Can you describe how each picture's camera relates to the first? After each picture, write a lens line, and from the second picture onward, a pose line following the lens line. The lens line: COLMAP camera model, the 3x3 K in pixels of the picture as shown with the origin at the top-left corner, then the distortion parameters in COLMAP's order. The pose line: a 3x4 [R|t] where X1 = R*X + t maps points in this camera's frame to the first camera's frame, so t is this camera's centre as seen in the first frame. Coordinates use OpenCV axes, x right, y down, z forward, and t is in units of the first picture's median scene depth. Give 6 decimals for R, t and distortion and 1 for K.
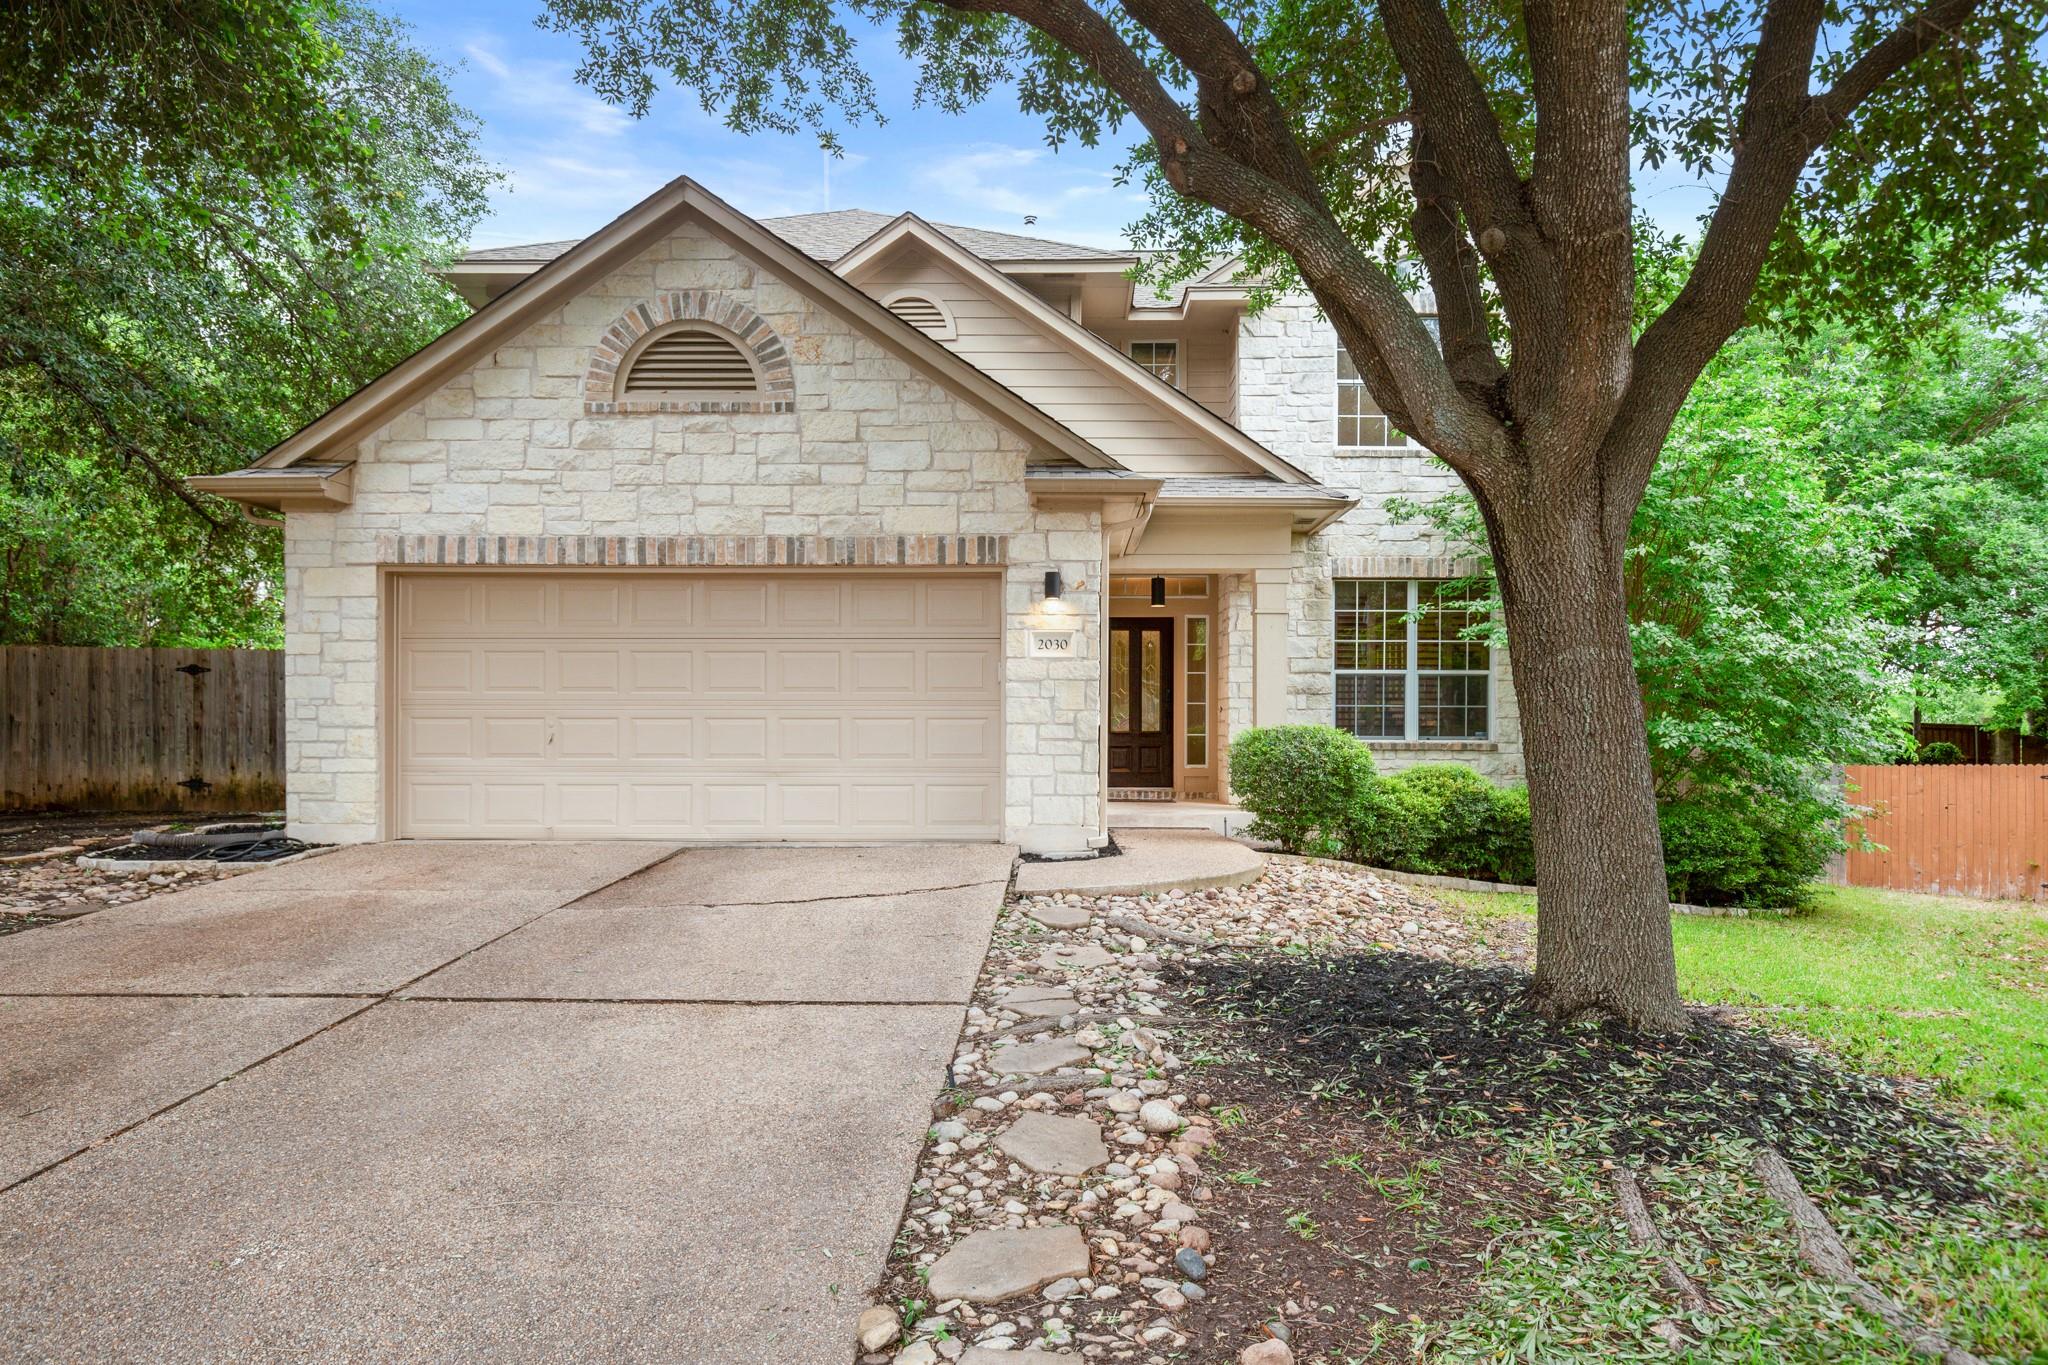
lens RADIAL K [[1353.8, 0, 1023.6], [0, 1353.8, 694.2], [0, 0, 1]] dist [0.000823, -0.000393]
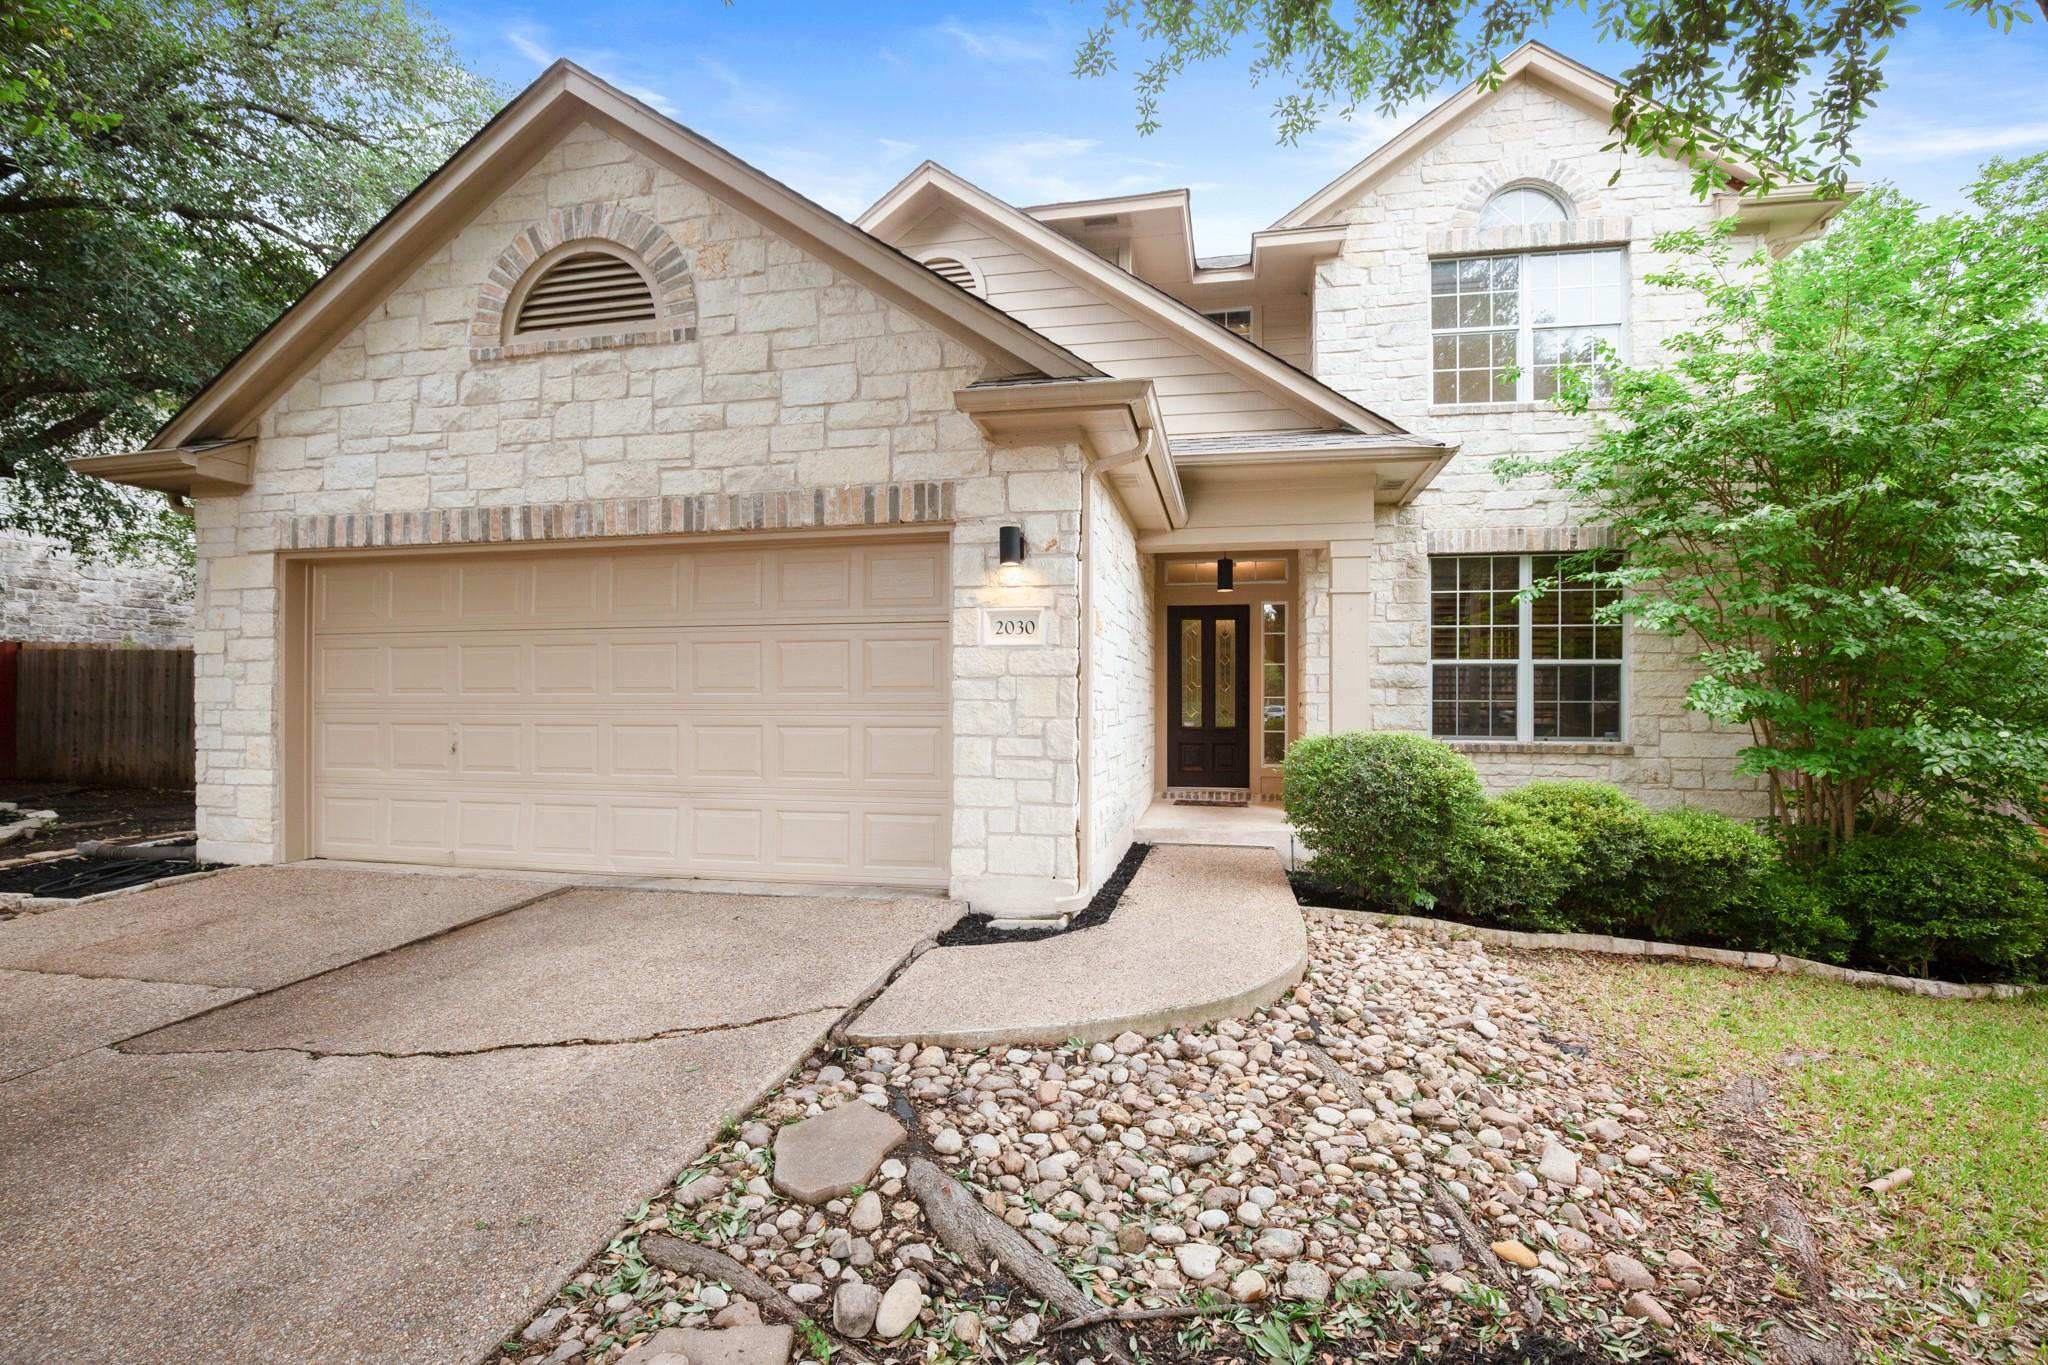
lens RADIAL K [[945.1, 0, 1028.4], [0, 945.1, 691.1], [0, 0, 1]] dist [-0.034455, 0.000032]
pose [[0.982031, -0.003090, -0.188692, 0.123573], [0.005249, 0.999926, 0.010945, -0.008001], [0.188644, -0.011738, 0.981975, 0.494917]]
